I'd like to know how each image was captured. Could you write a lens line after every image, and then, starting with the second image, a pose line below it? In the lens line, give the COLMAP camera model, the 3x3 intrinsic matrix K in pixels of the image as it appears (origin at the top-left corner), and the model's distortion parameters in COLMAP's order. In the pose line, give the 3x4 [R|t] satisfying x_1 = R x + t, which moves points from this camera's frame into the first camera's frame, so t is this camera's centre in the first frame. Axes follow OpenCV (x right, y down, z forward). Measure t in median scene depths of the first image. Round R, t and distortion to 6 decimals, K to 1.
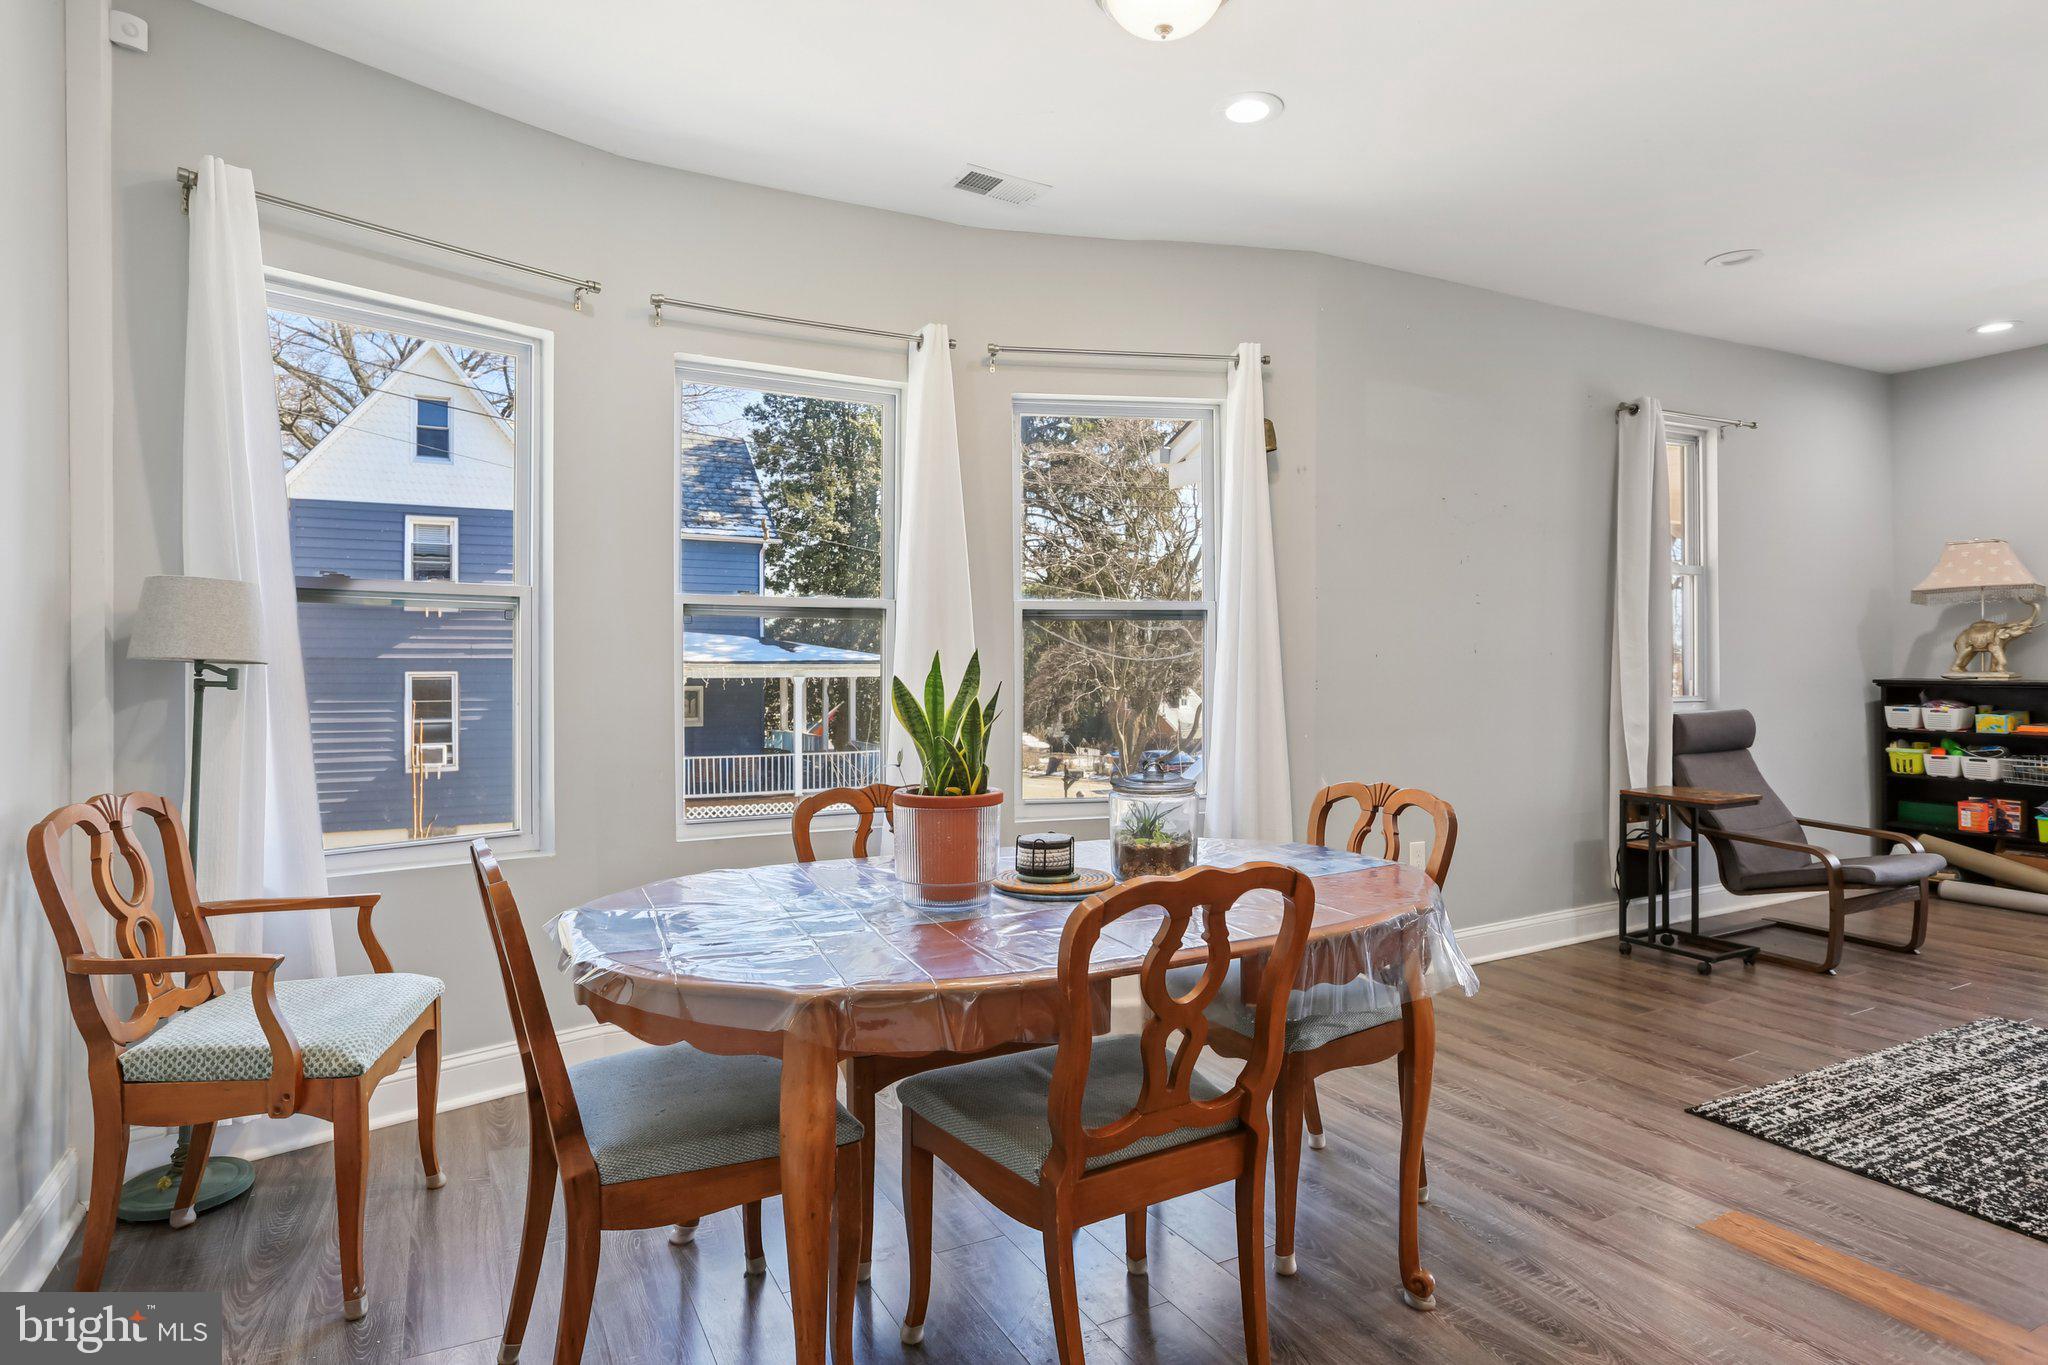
lens RADIAL K [[1119.9, 0, 989.7], [0, 1119.9, 668.4], [0, 0, 1]] dist [-0.037453, 0.018308]
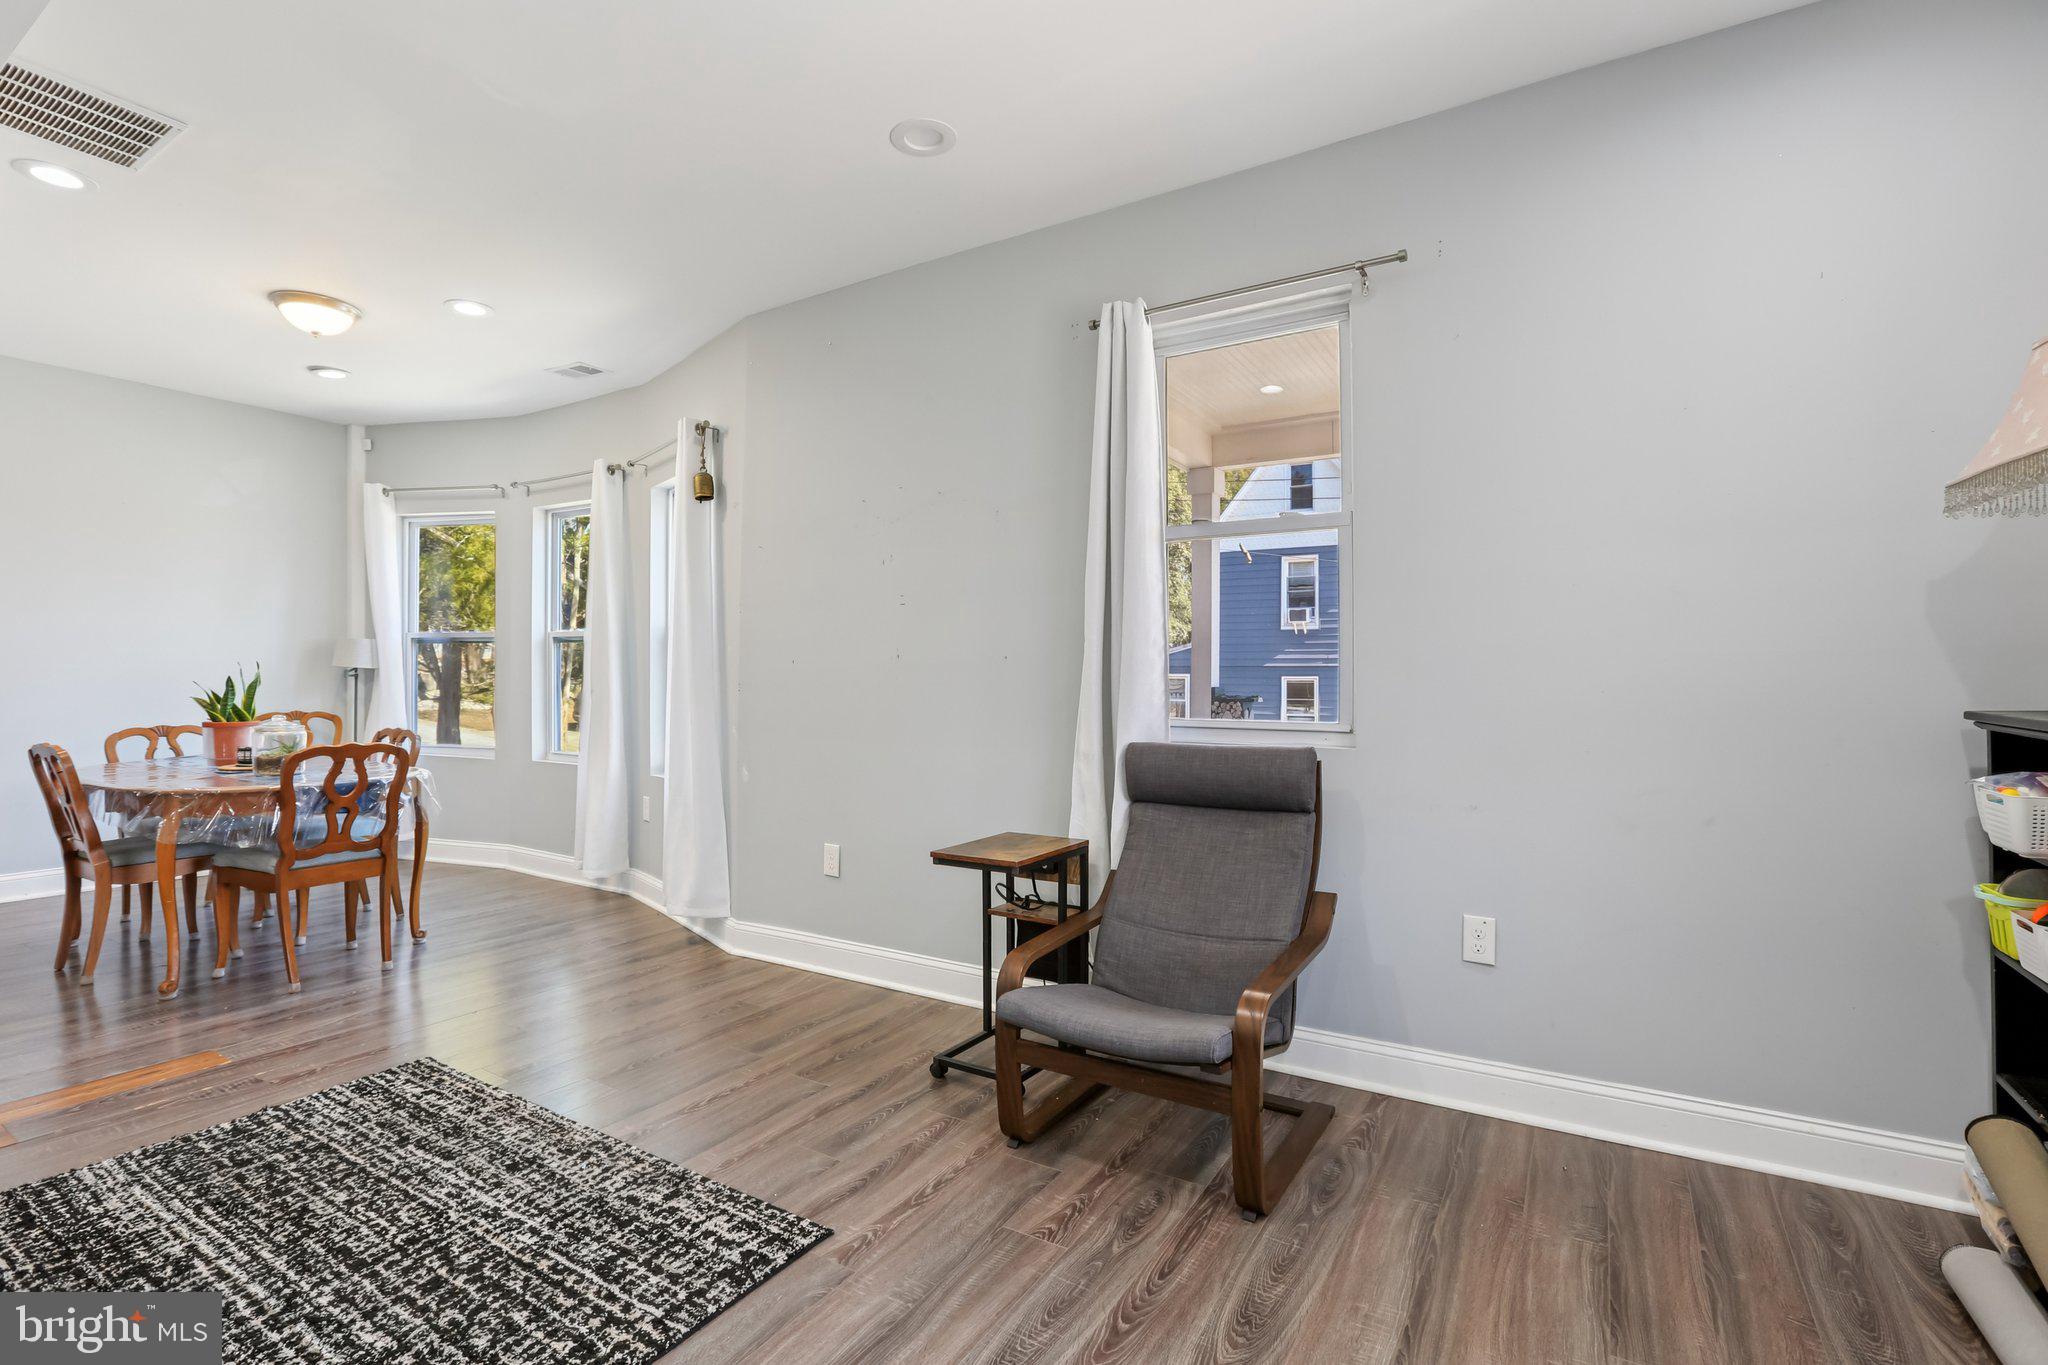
lens RADIAL K [[964.5, 0, 1025.7], [0, 964.5, 673.6], [0, 0, 1]] dist [-0.036178, 0.008009]
pose [[0.523438, 0.006016, -0.852043, 1.135675], [-0.008027, 0.999966, 0.002130, -0.002938], [0.852026, 0.005724, 0.523468, 0.640703]]
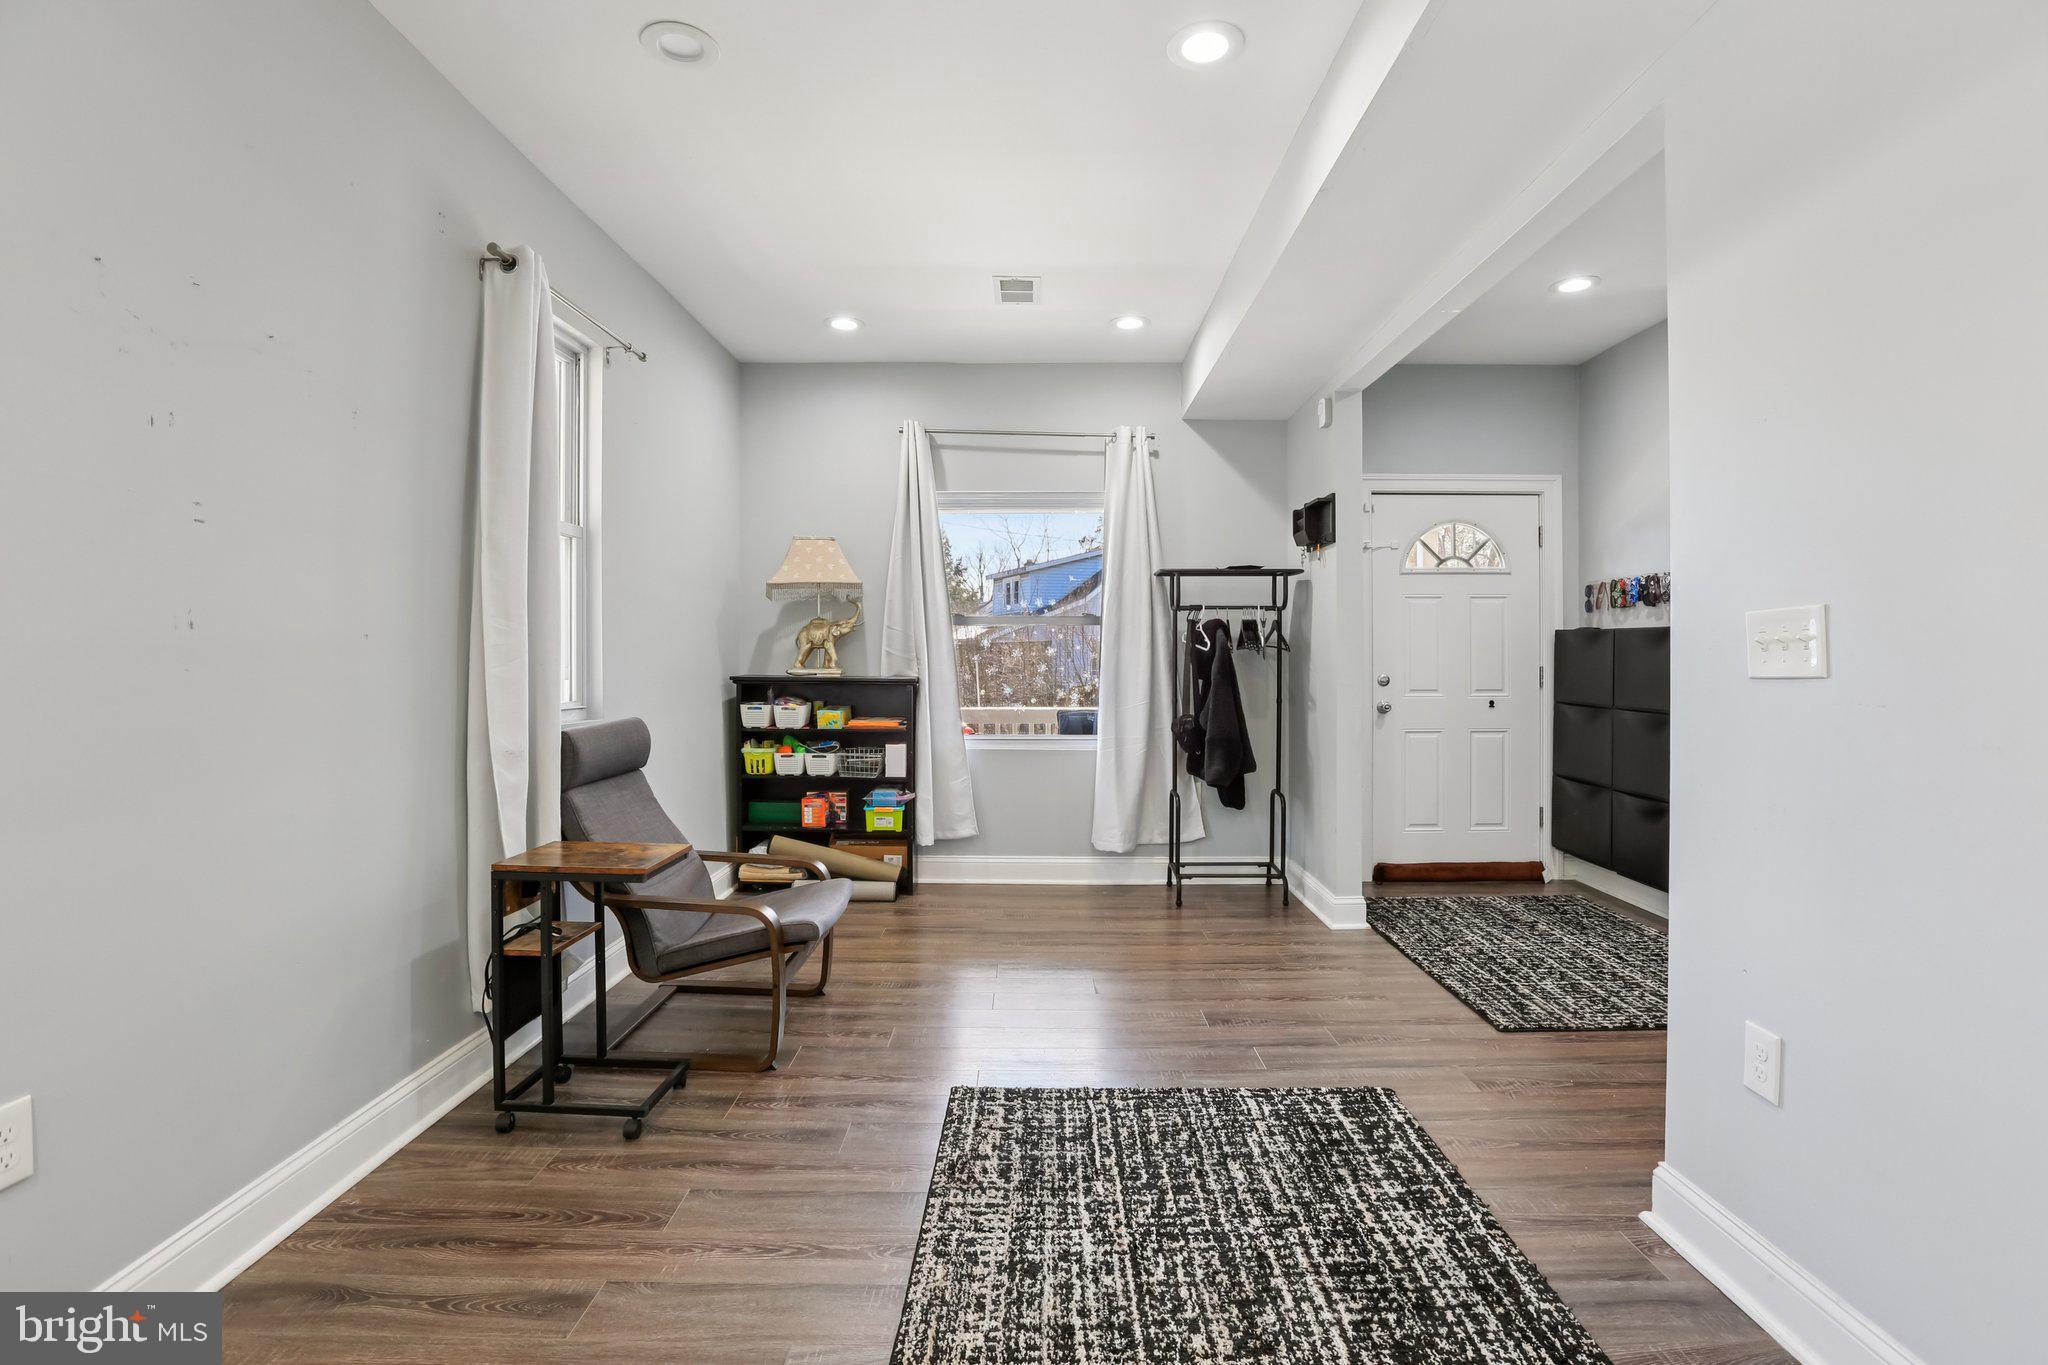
lens RADIAL K [[964.5, 0, 1027.3], [0, 964.5, 665.1], [0, 0, 1]] dist [-0.036178, 0.008009]
pose [[0.461212, 0.001801, 0.887288, 0.238115], [-0.000948, 0.999998, -0.001537, 0.001642], [-0.887289, -0.000132, 0.461213, 0.492351]]
